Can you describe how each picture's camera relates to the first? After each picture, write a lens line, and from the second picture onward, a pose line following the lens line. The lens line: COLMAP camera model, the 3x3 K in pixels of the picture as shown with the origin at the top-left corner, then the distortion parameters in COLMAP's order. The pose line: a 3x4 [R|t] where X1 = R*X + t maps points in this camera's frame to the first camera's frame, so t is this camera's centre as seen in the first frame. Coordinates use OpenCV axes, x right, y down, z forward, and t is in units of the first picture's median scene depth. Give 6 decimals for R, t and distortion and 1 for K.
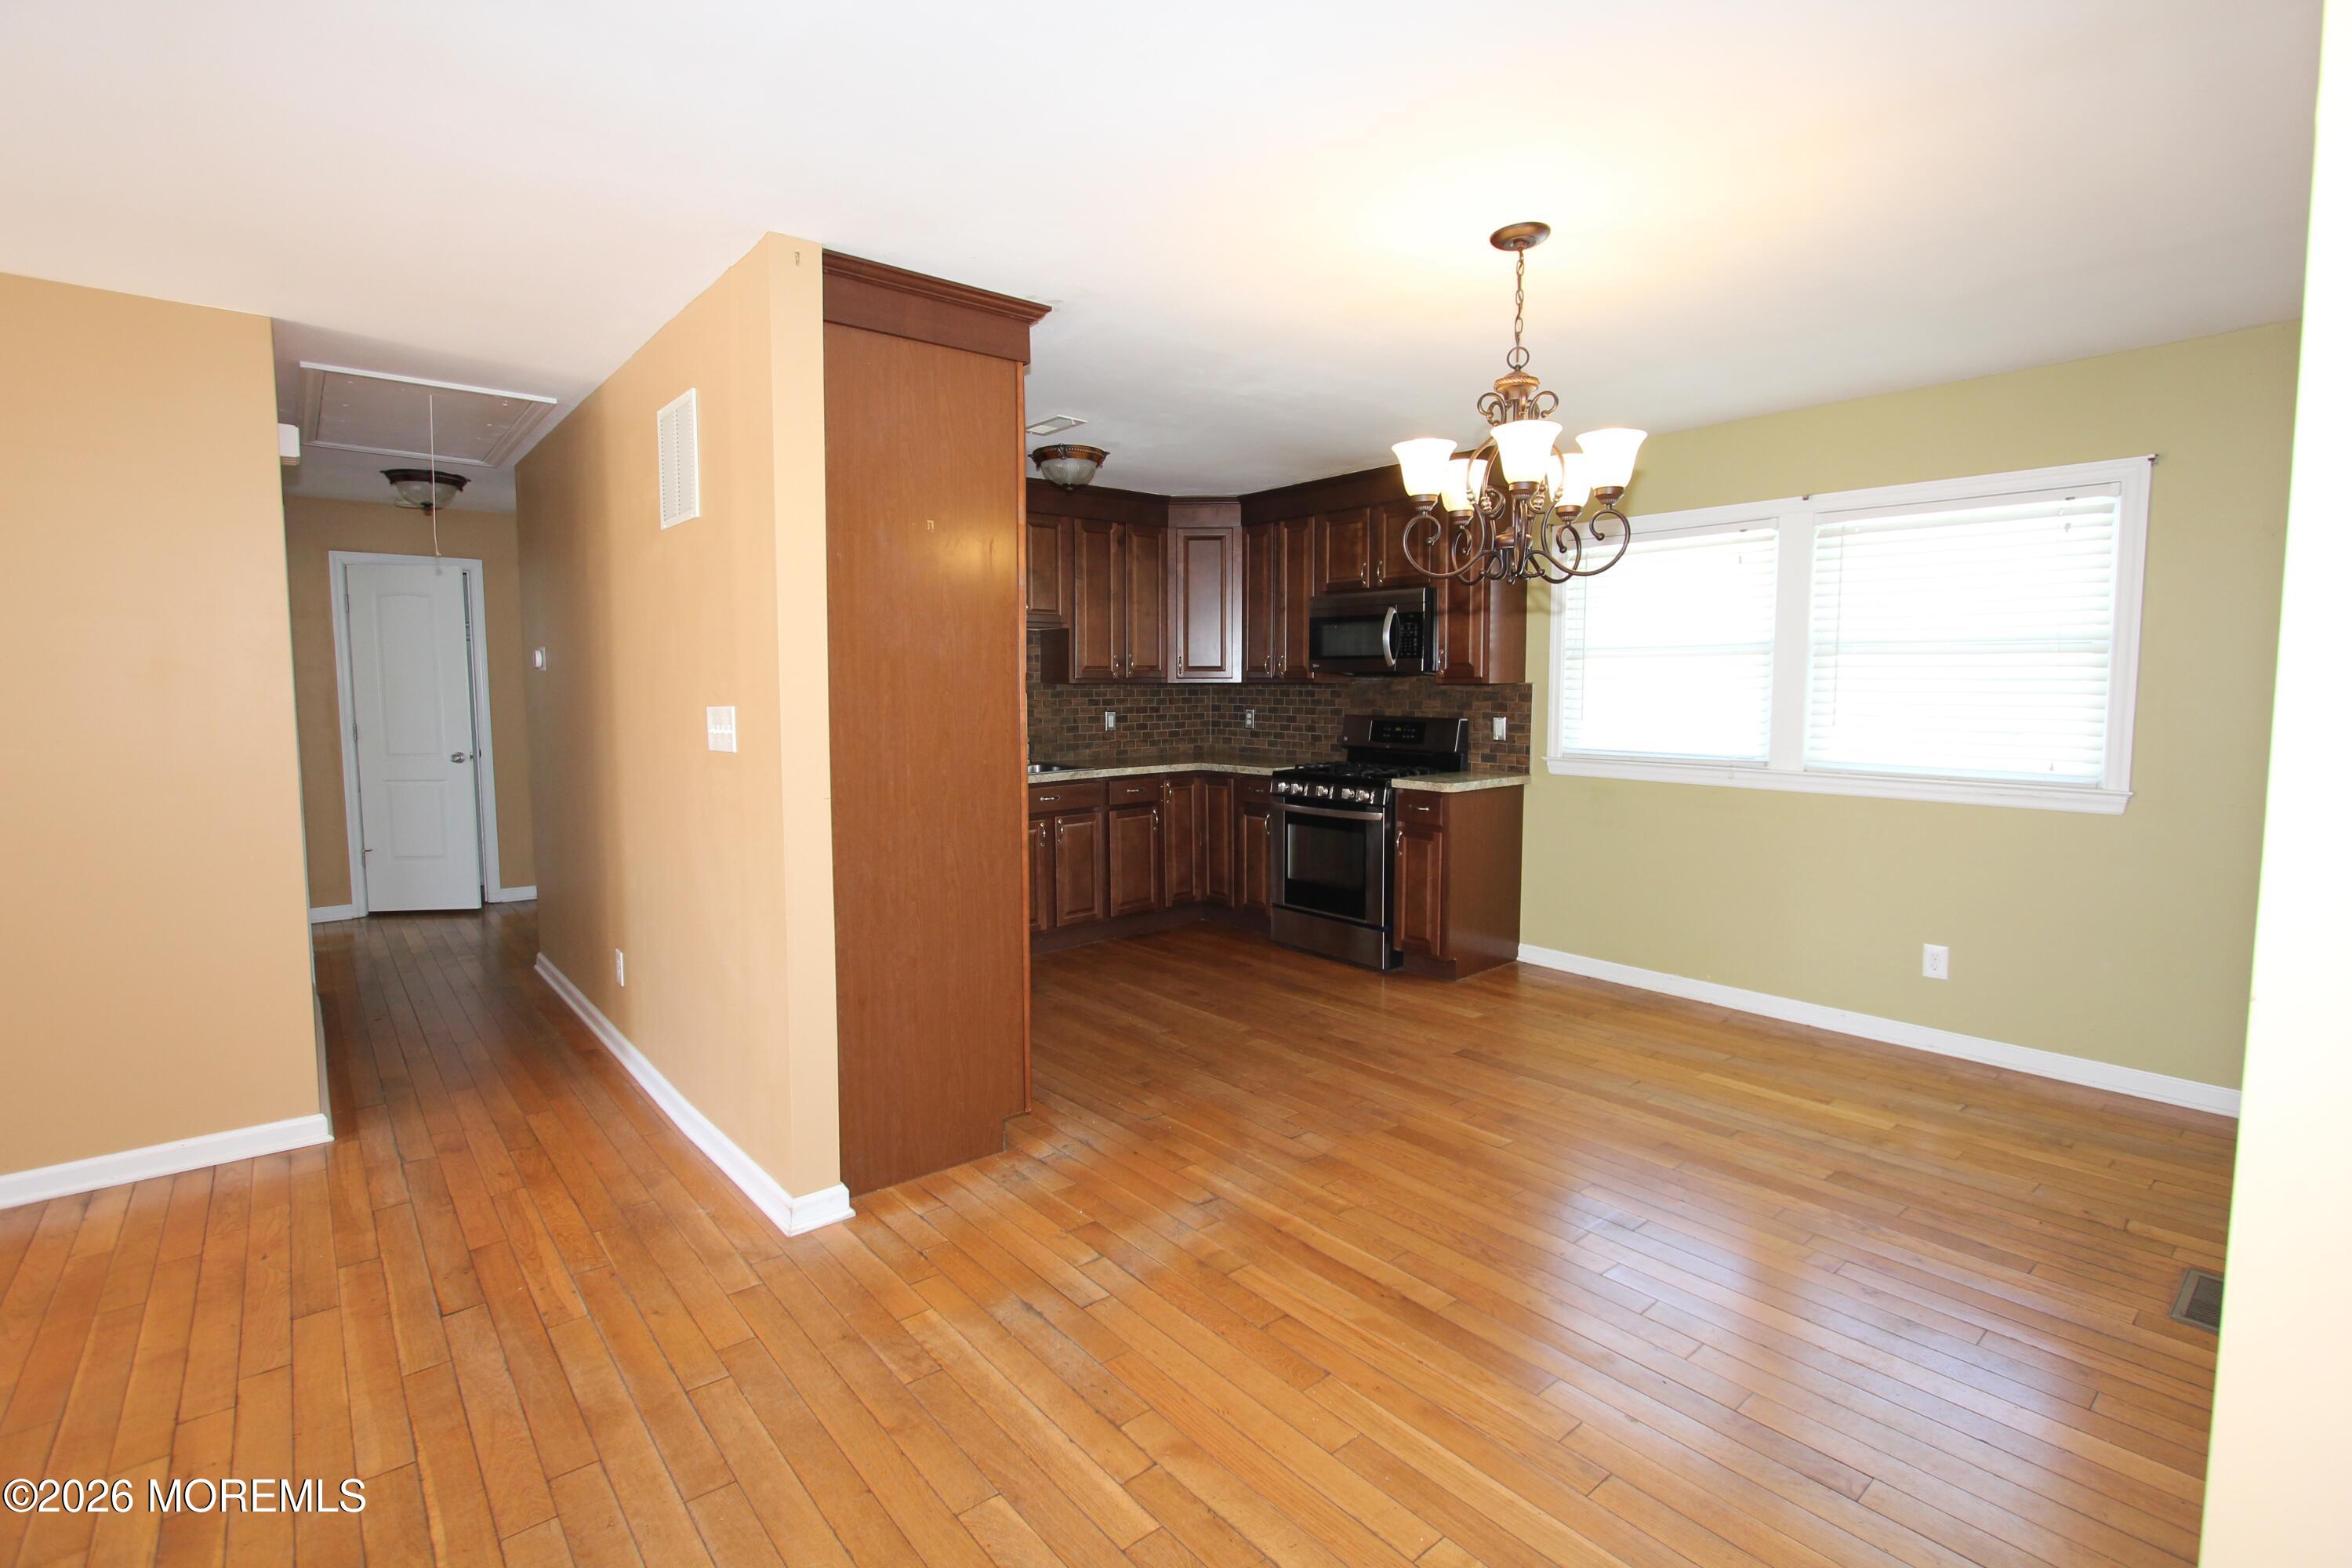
lens RADIAL K [[1092.1, 0, 1168.2], [0, 1092.1, 761.0], [0, 0, 1]] dist [-0.004024, 0.001141]
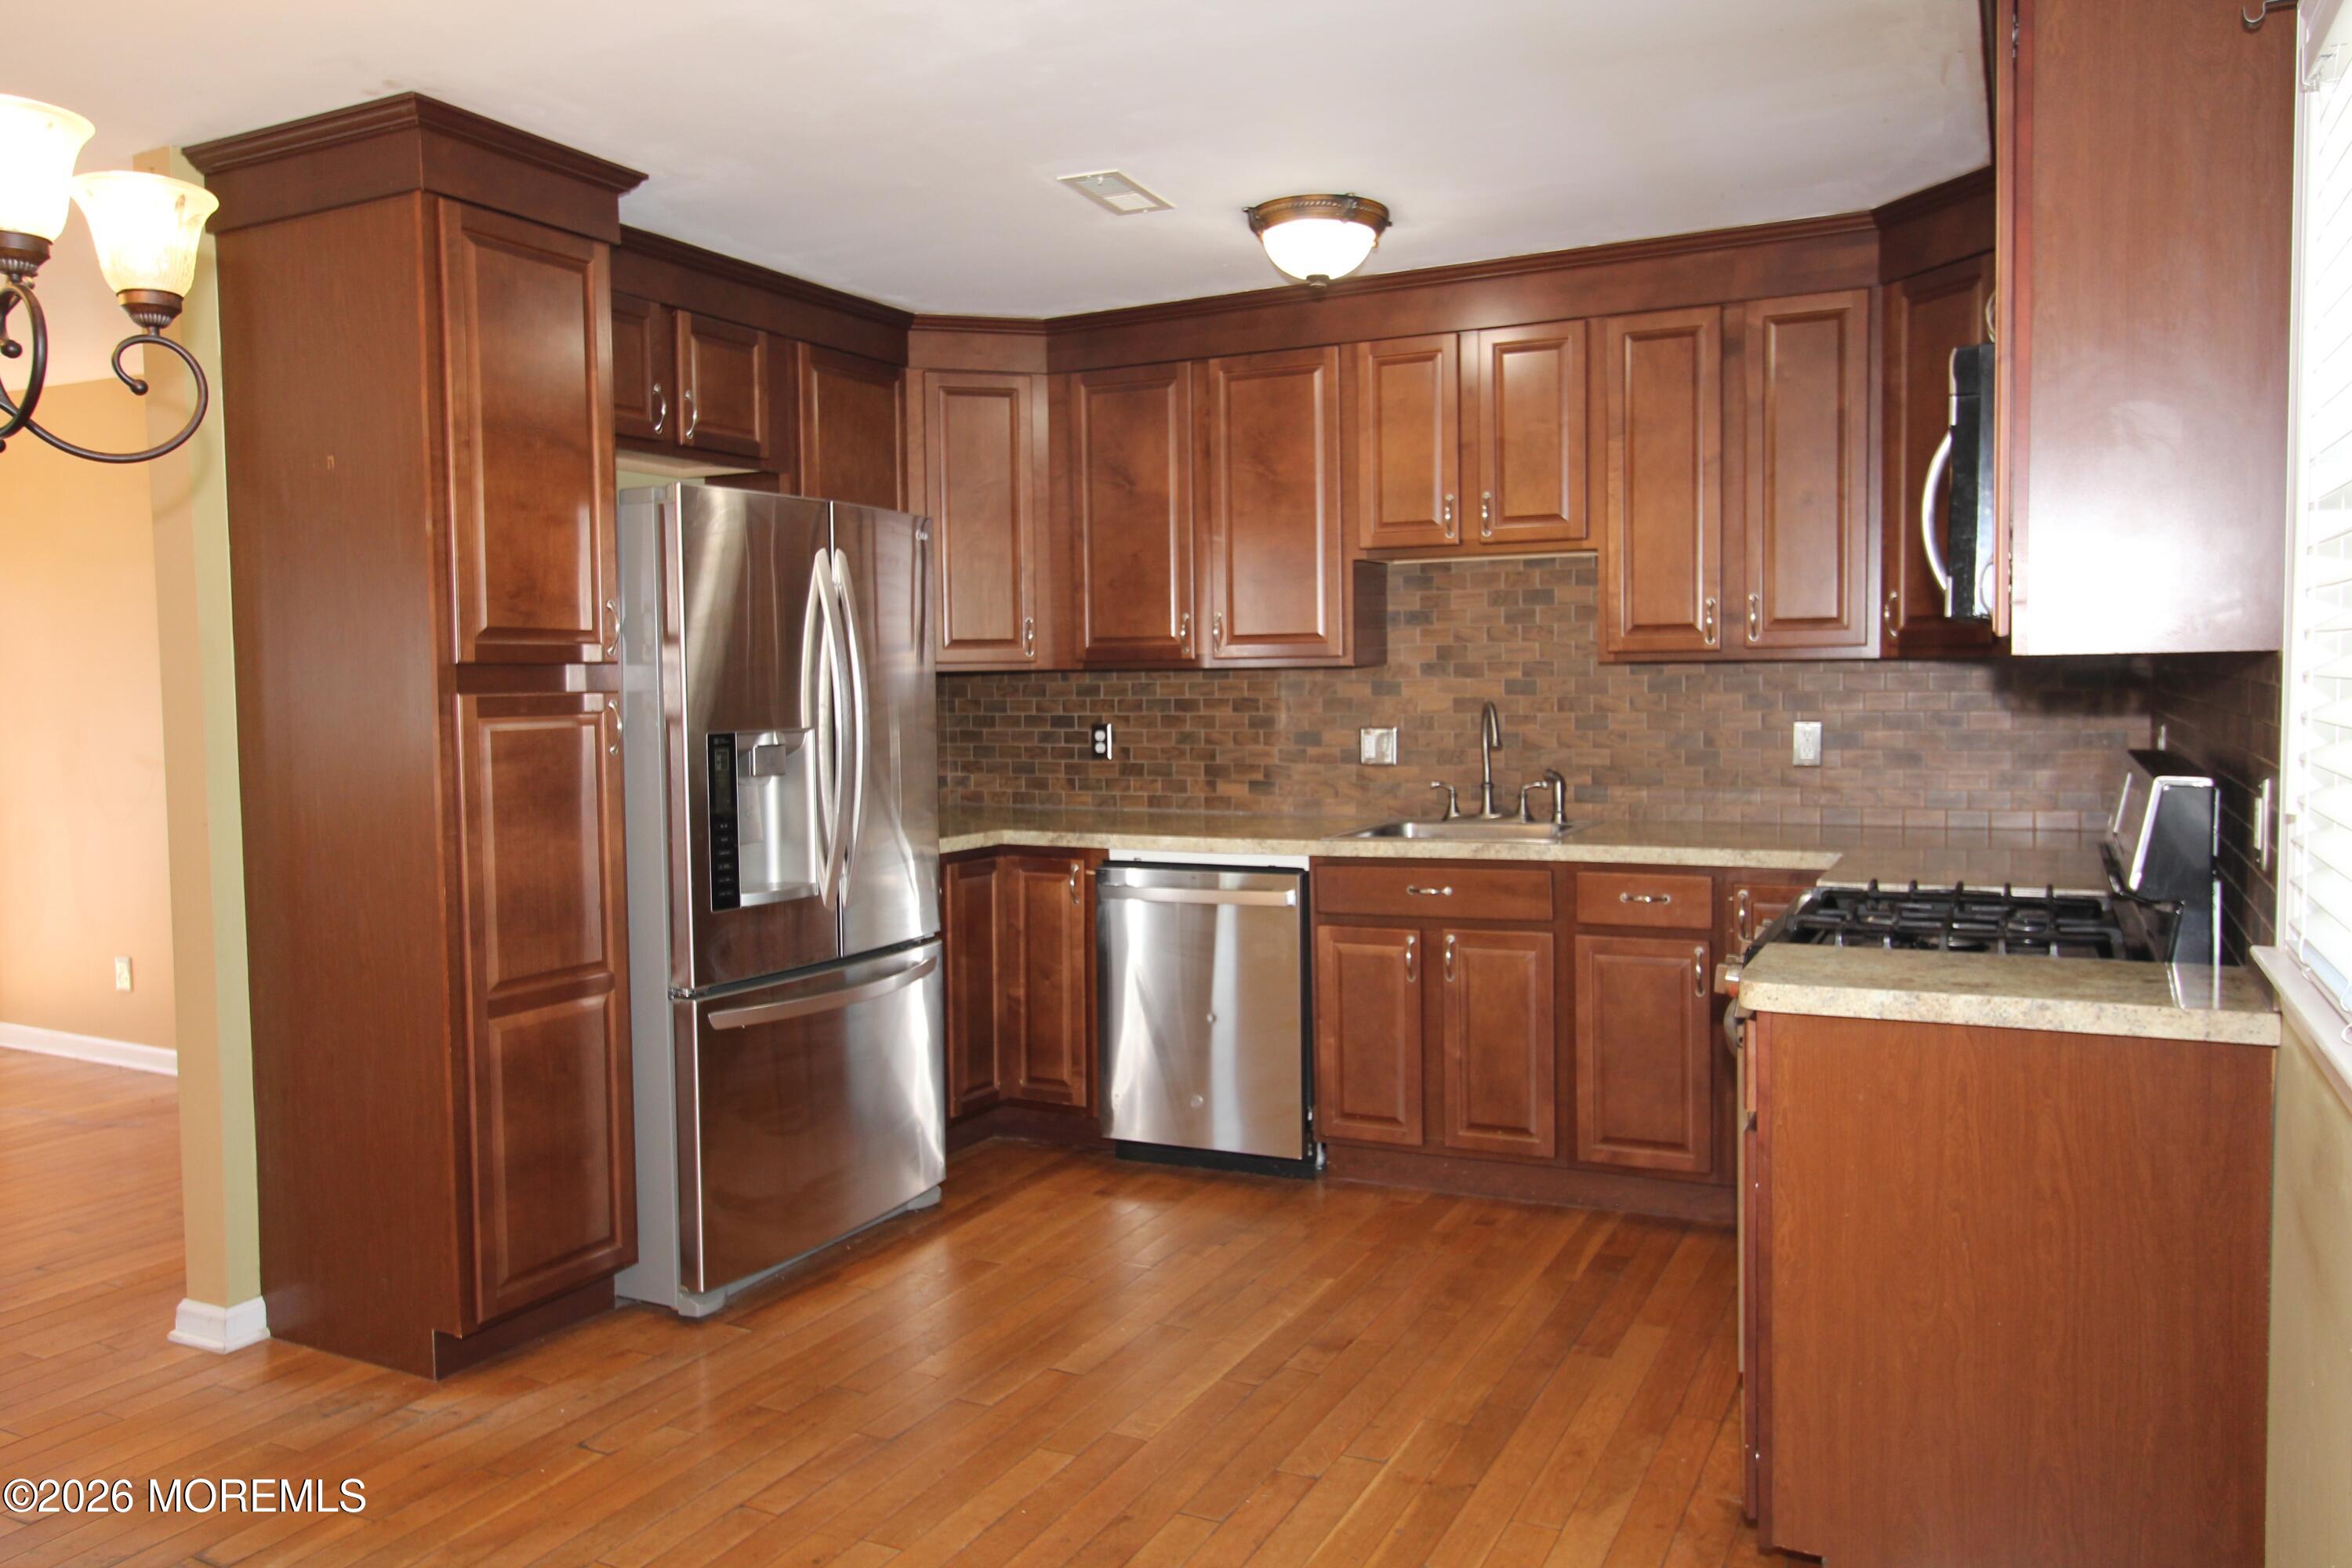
lens RADIAL K [[1718.0, 0, 1160.1], [0, 1718.0, 753.8], [0, 0, 1]] dist [0.008933, 0.013306]
pose [[0.398954, 0.042477, -0.915987, 0.723028], [-0.052644, 0.998340, 0.023367, -0.052061], [0.915459, 0.038898, 0.400528, 0.713330]]
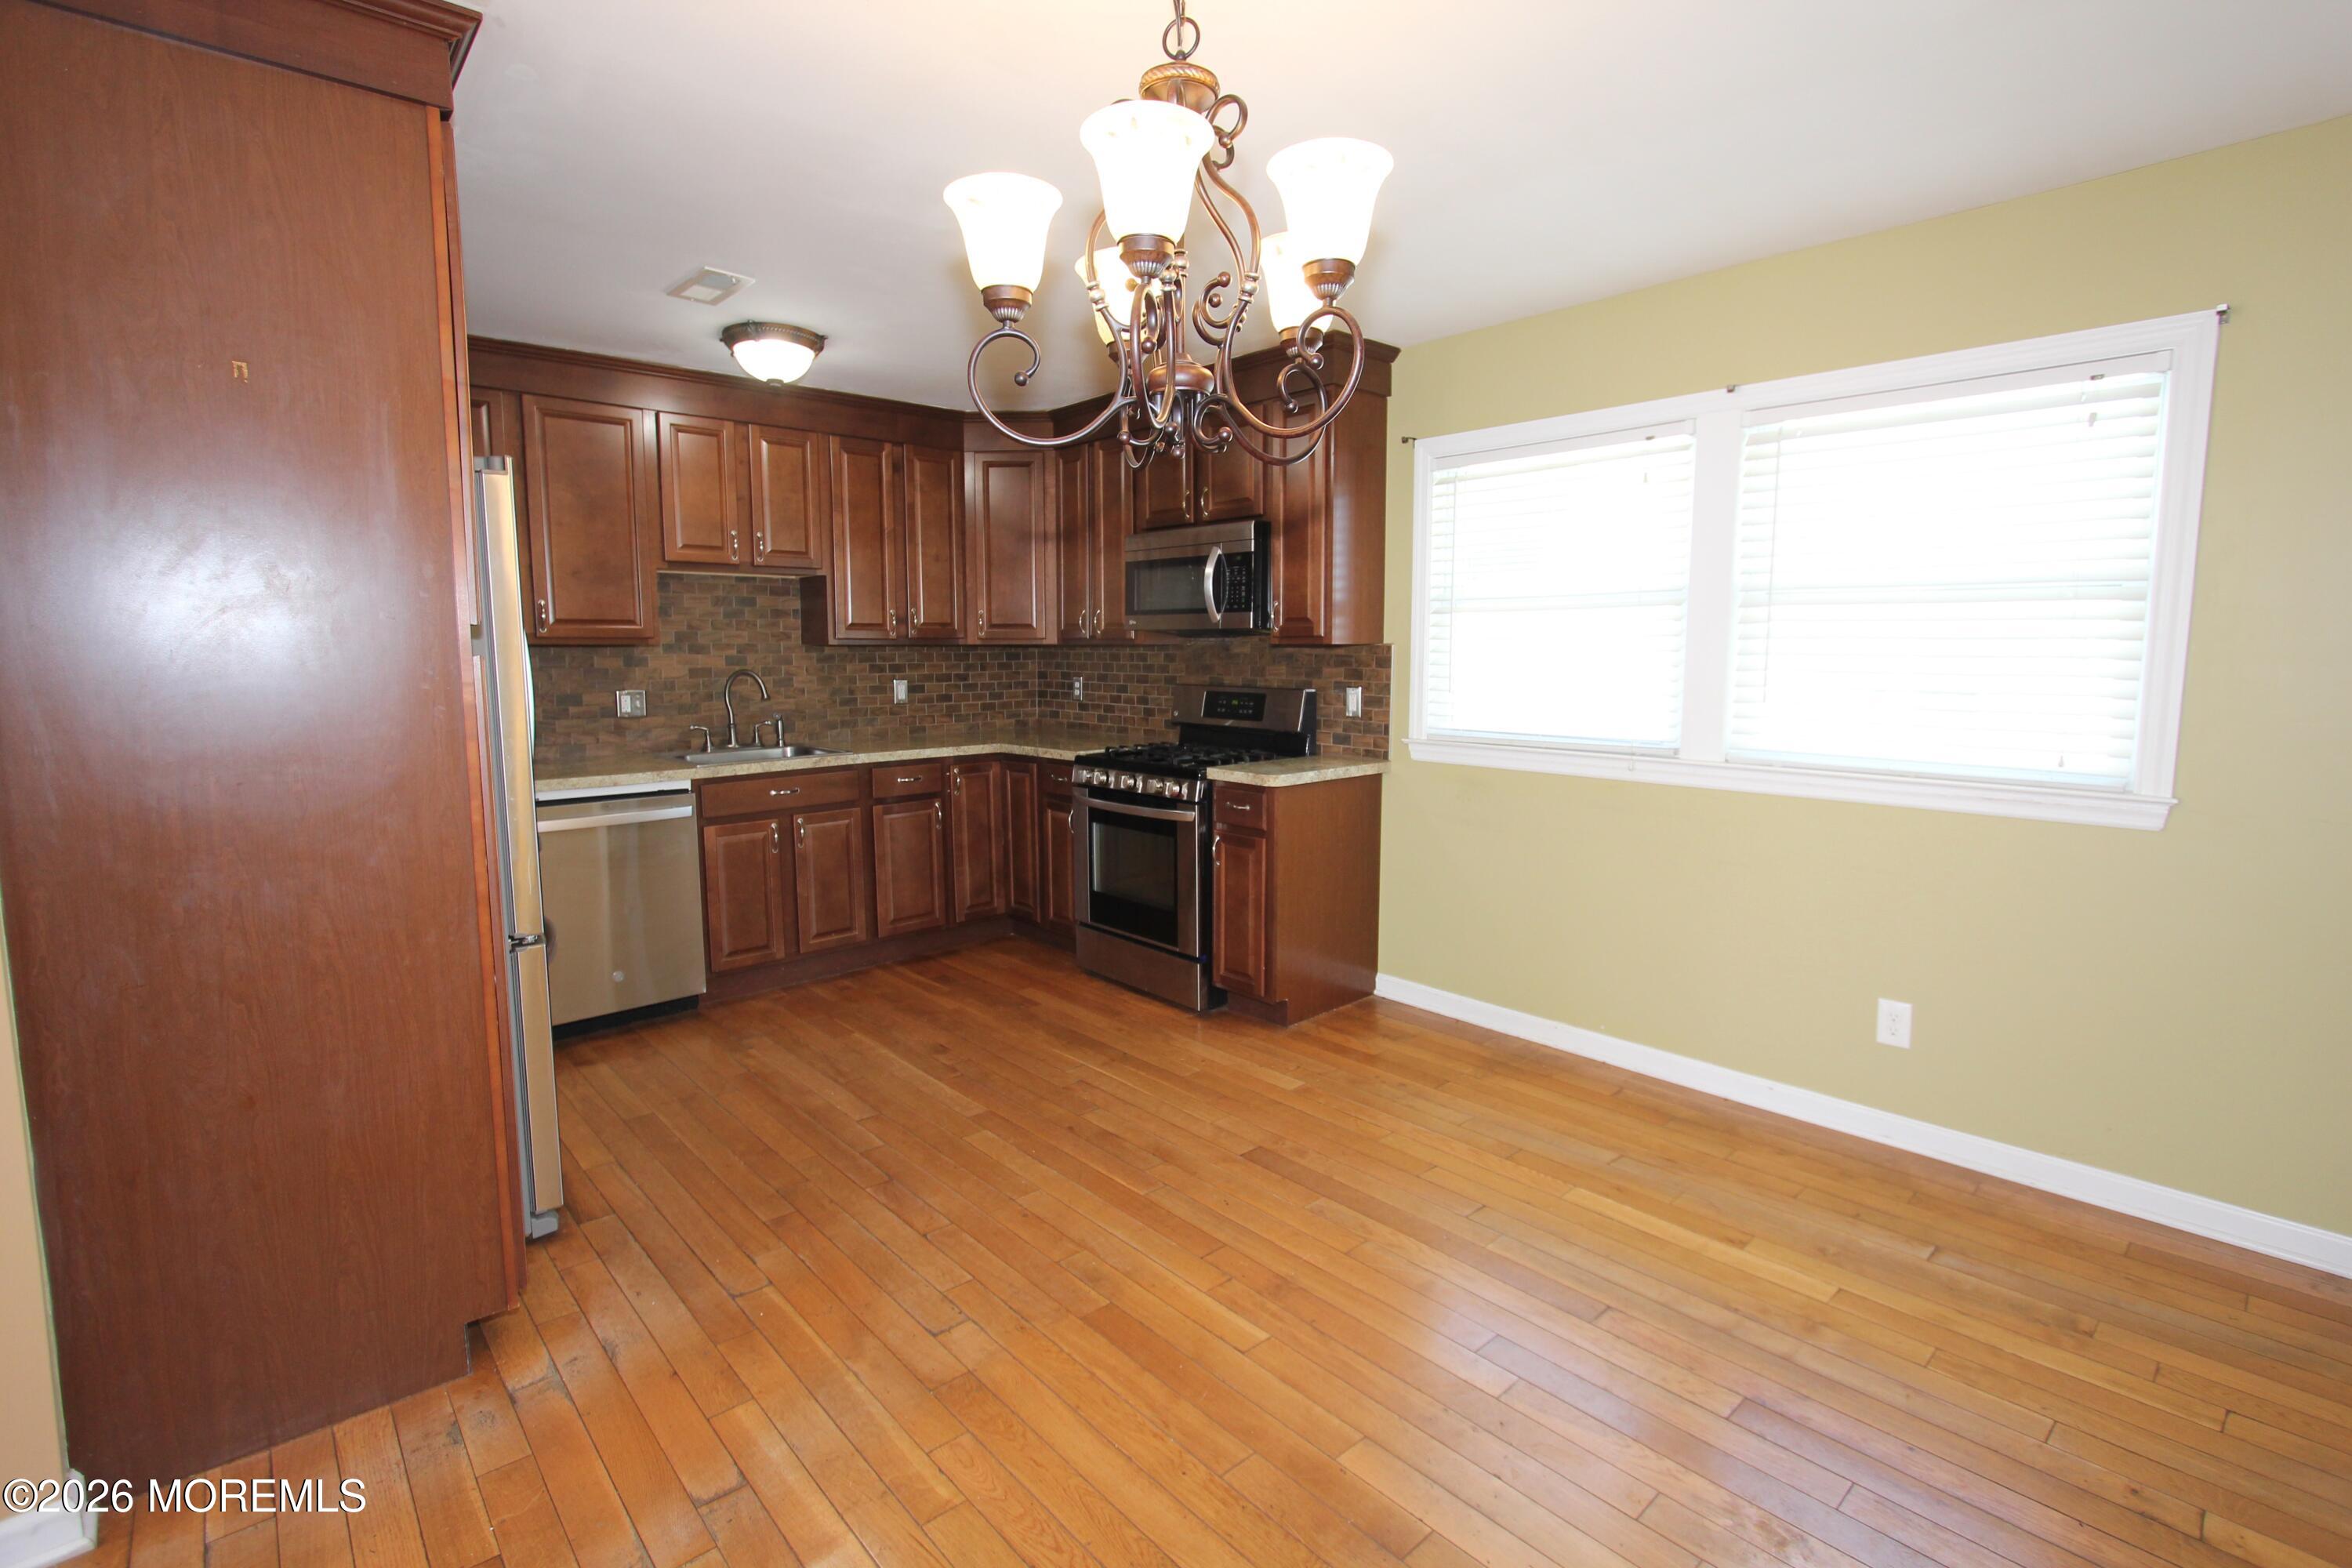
lens RADIAL K [[1092.1, 0, 1166.2], [0, 1092.1, 757.4], [0, 0, 1]] dist [-0.004024, 0.001141]
pose [[0.999462, -0.002012, 0.032730, 0.176450], [0.001062, 0.999578, 0.029019, -0.015943], [-0.032774, -0.028968, 0.999043, 0.266872]]
